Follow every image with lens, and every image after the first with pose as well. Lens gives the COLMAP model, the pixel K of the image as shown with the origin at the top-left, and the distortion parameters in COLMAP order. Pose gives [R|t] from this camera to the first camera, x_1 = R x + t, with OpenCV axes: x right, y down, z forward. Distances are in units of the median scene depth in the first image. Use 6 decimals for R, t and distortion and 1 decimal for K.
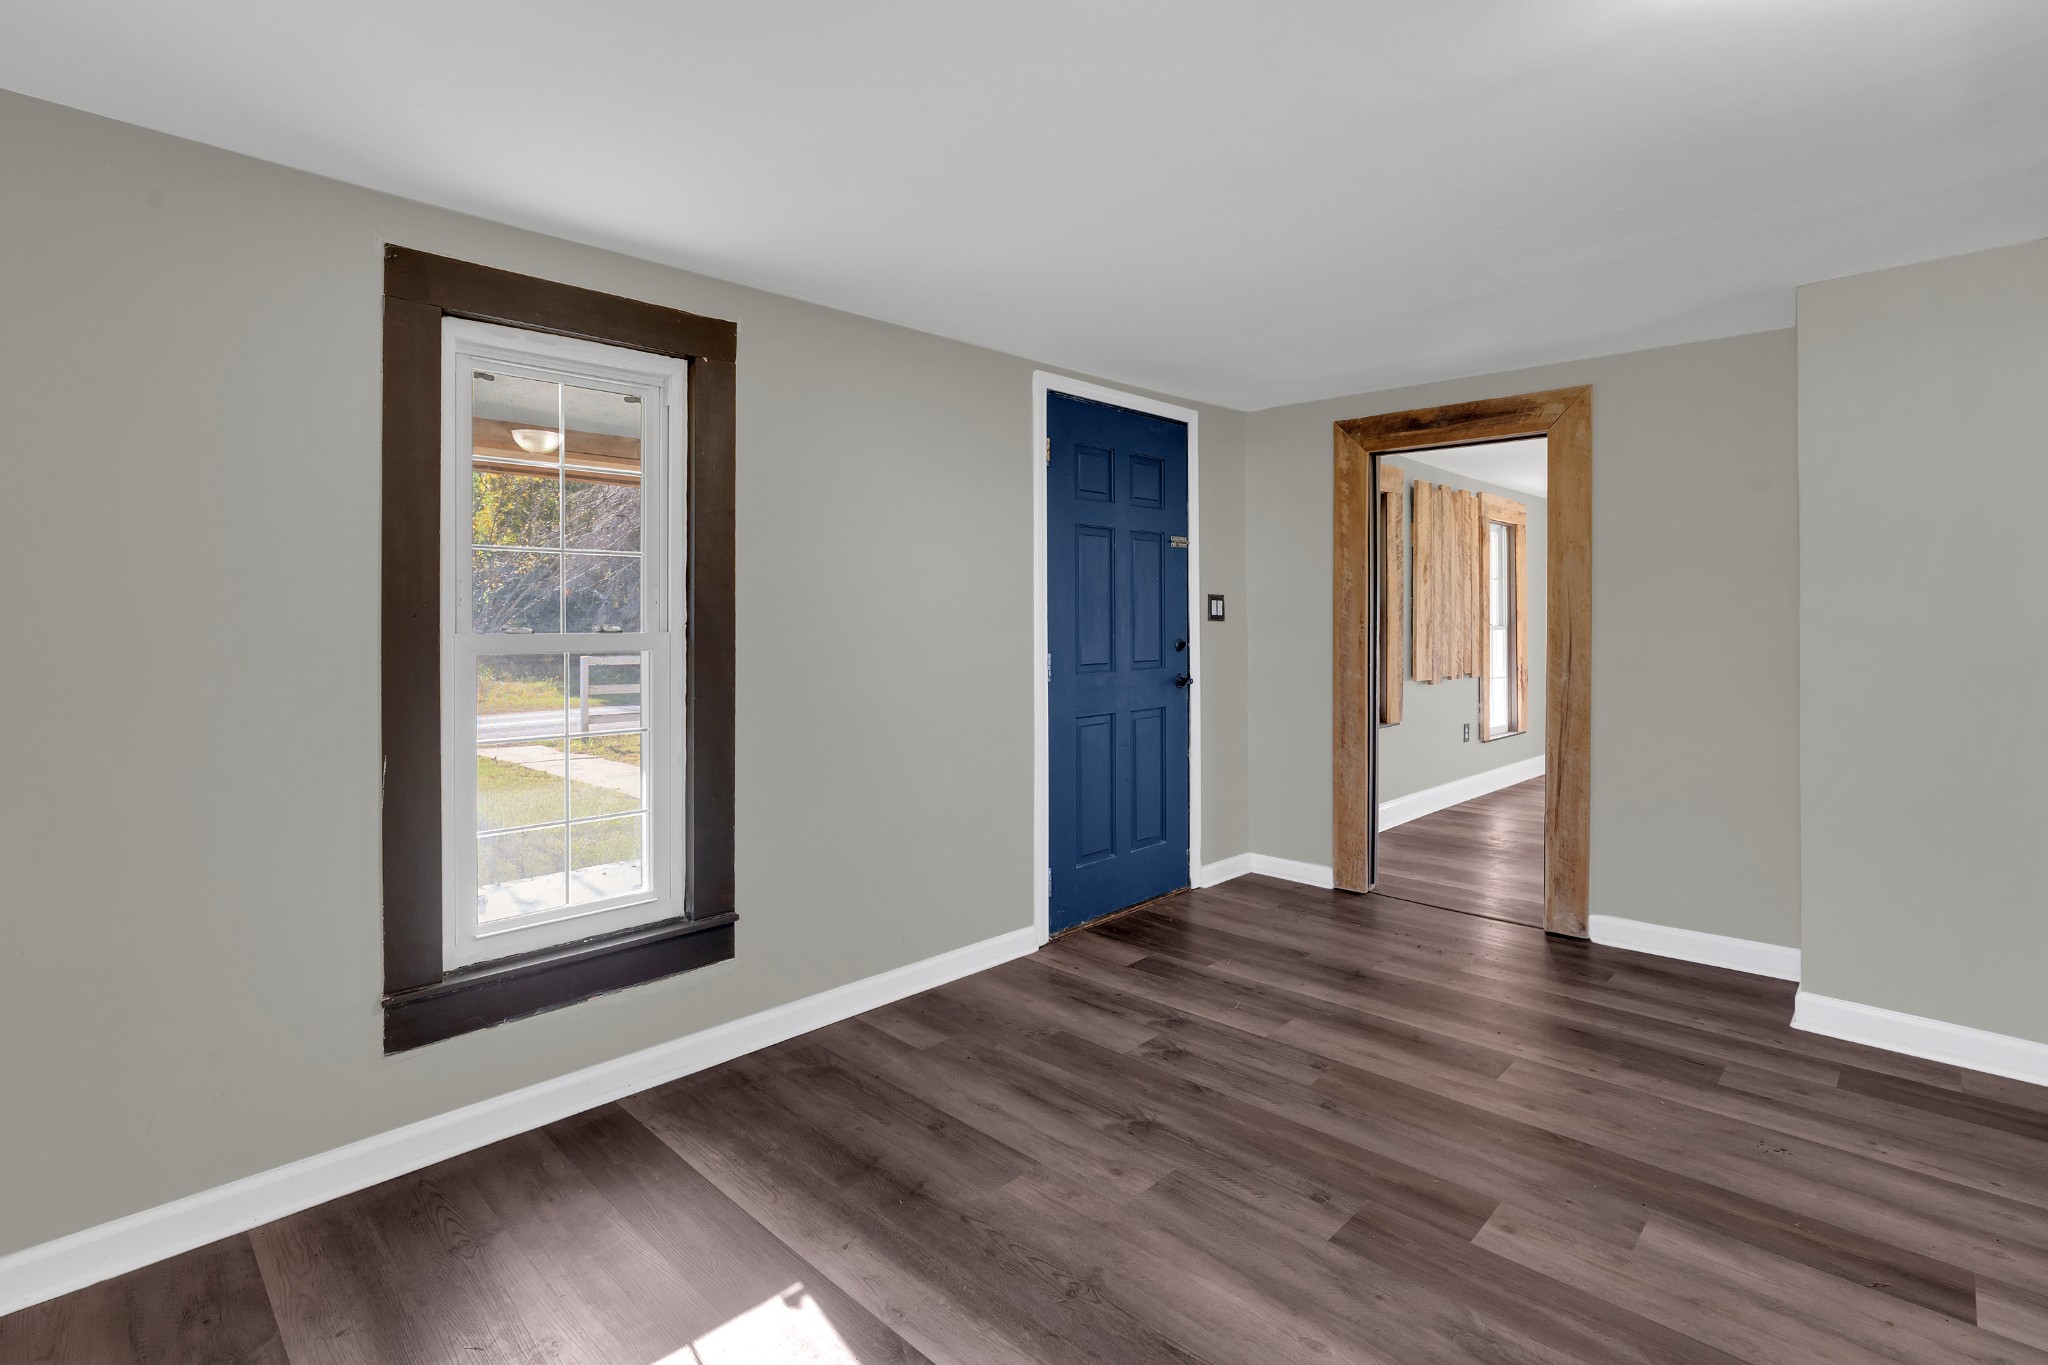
lens RADIAL K [[958.9, 0, 1023.2], [0, 958.9, 629.8], [0, 0, 1]] dist [-0.000254, 0.000582]
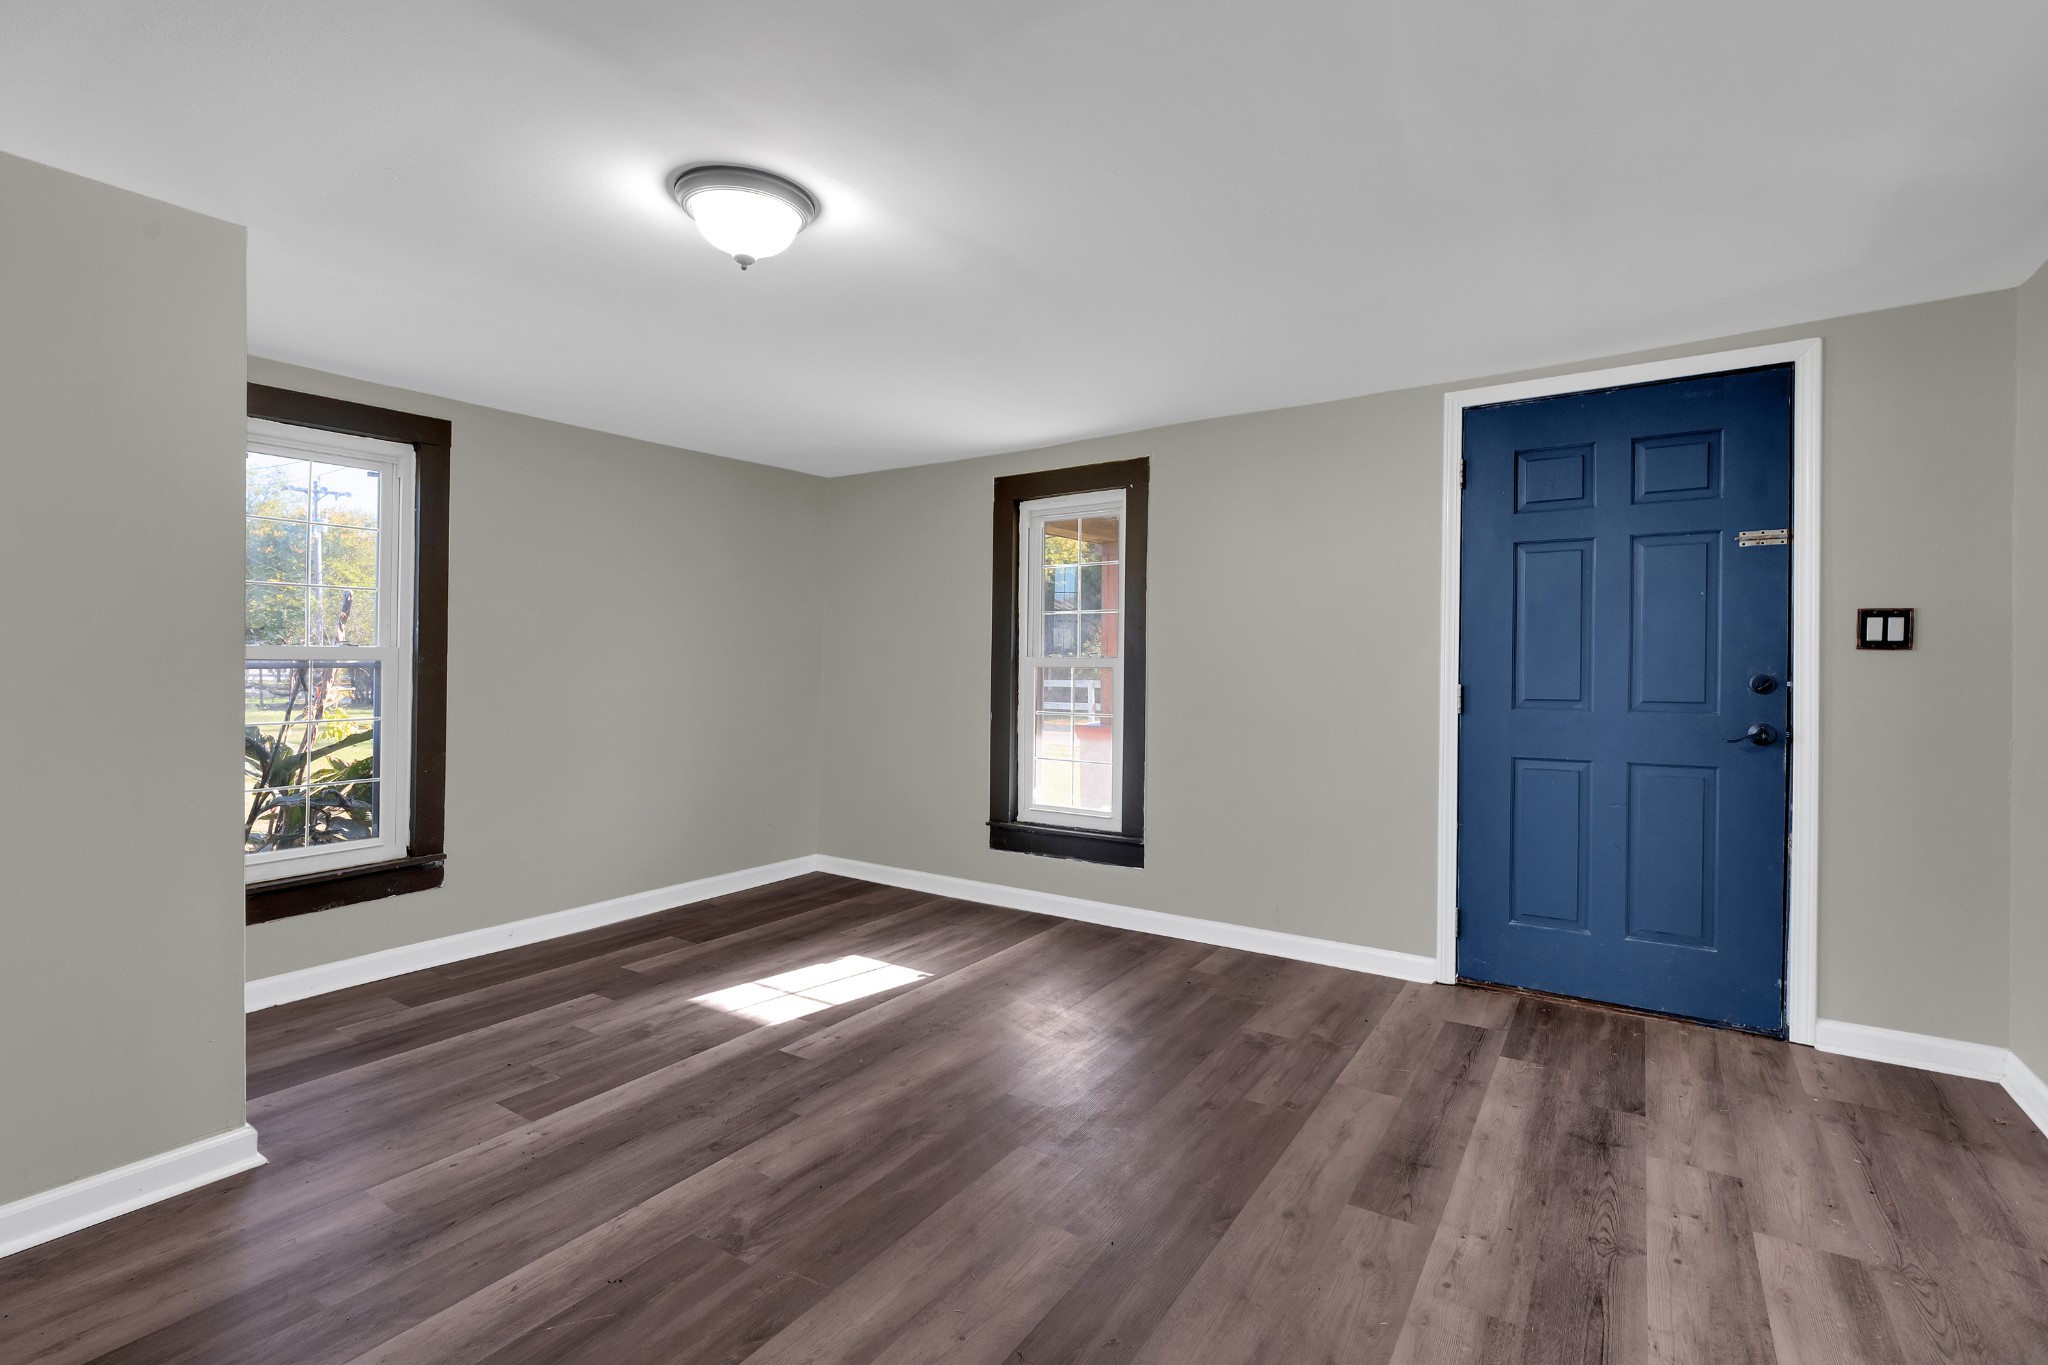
lens RADIAL K [[936.9, 0, 1032.2], [0, 936.9, 661.4], [0, 0, 1]] dist [0.001936, 0.000721]
pose [[0.191601, 0.010805, -0.981413, 1.147116], [-0.009025, 0.999917, 0.009247, -0.003621], [0.981431, 0.007086, 0.191683, 0.534803]]
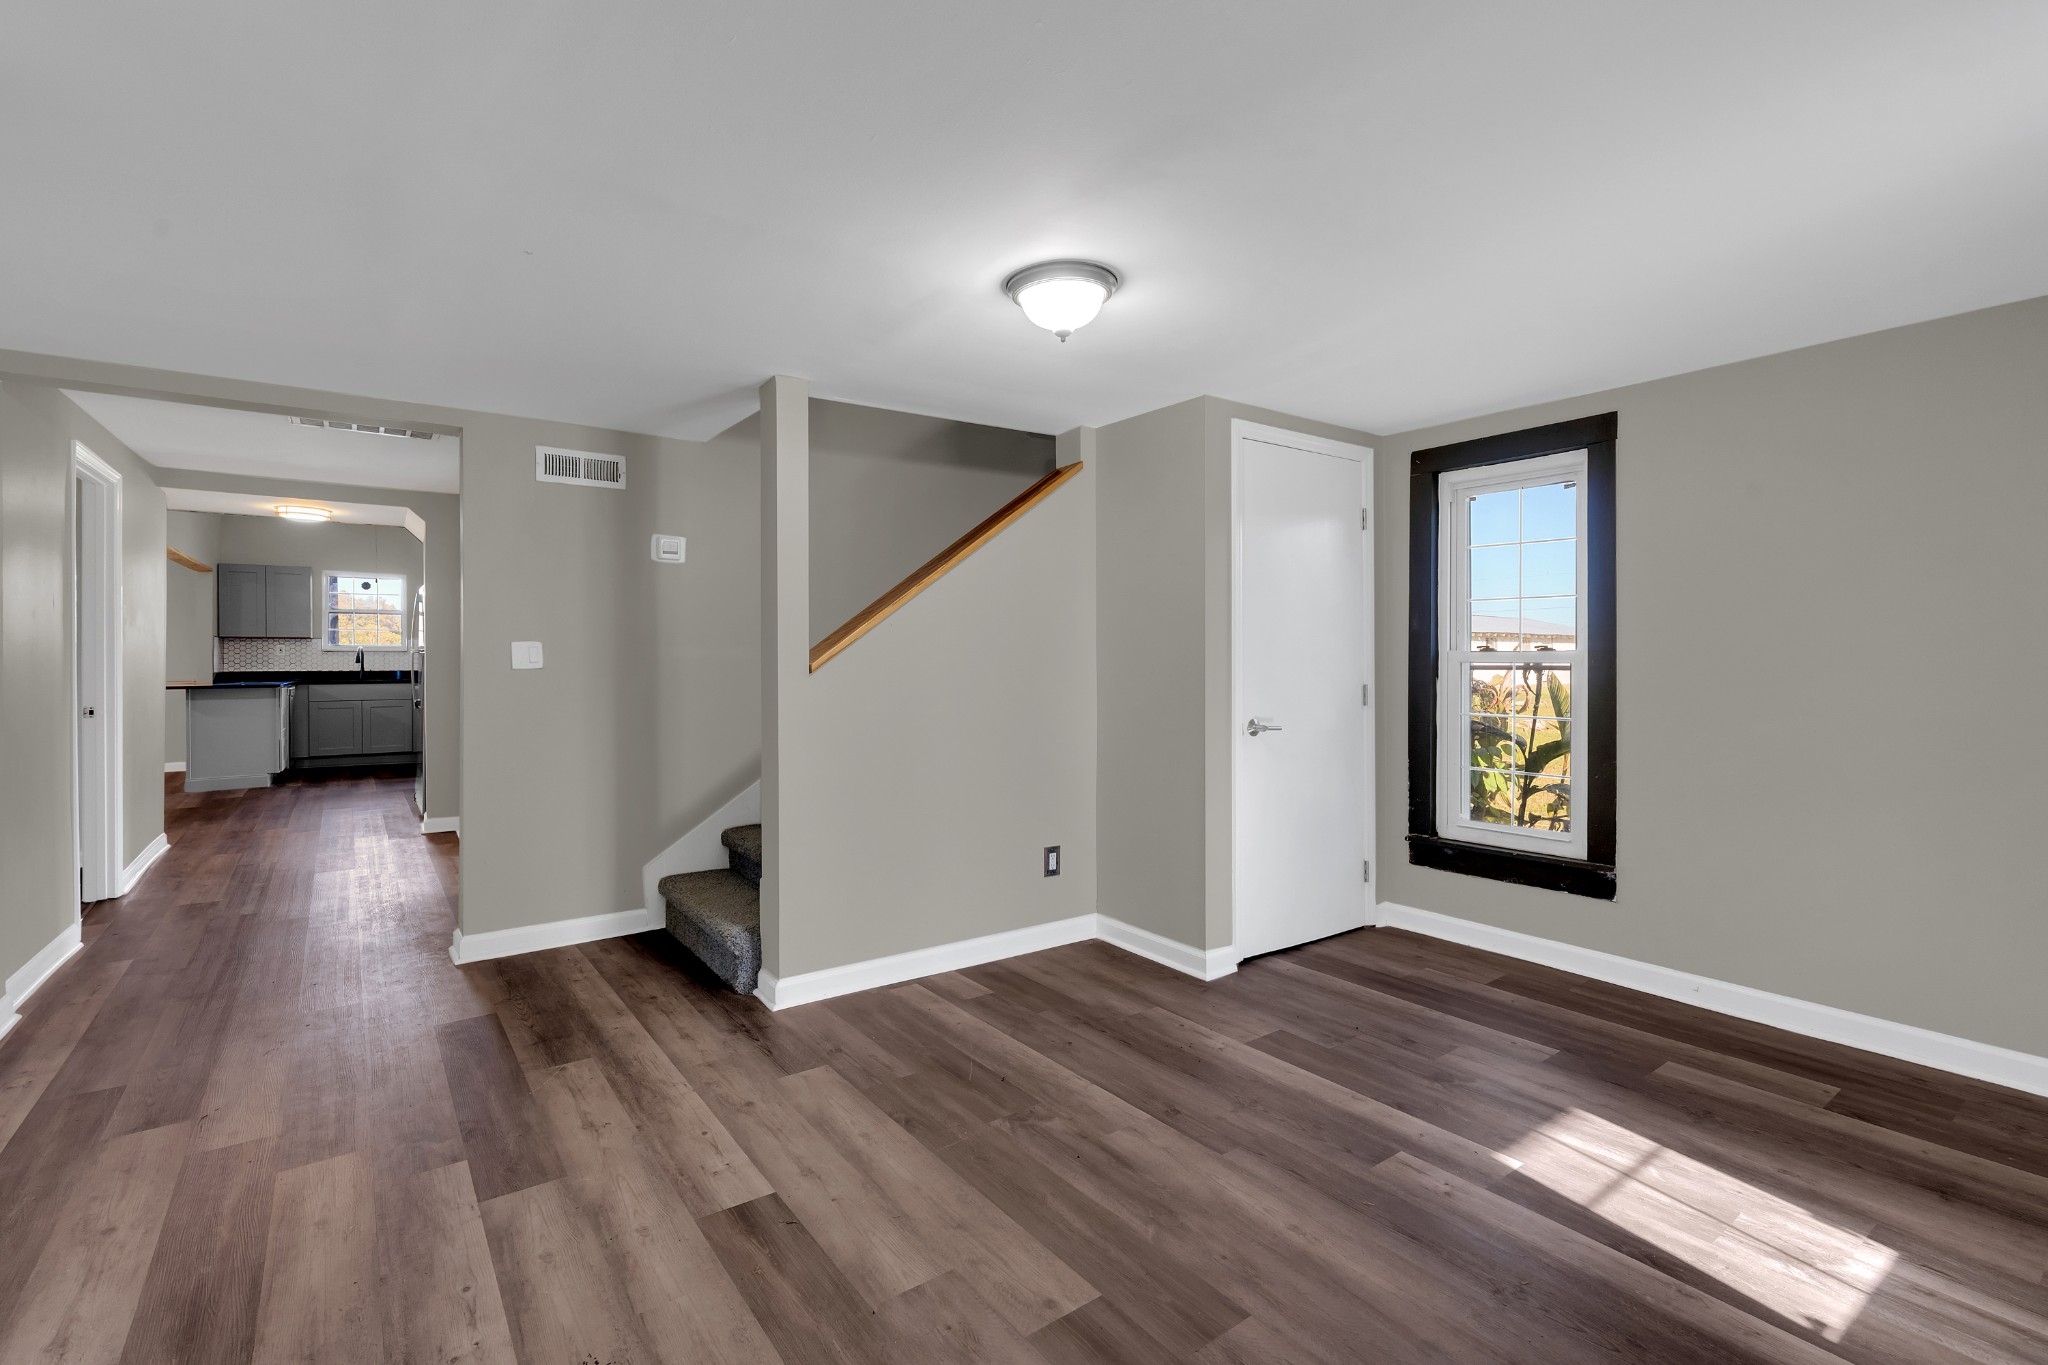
lens RADIAL K [[936.9, 0, 1032.2], [0, 936.9, 661.4], [0, 0, 1]] dist [0.001936, 0.000721]
pose [[-0.986483, 0.009747, 0.163572, 0.258239], [0.011209, 0.999905, 0.008015, -0.007868], [-0.163479, 0.009740, -0.986499, 1.338759]]
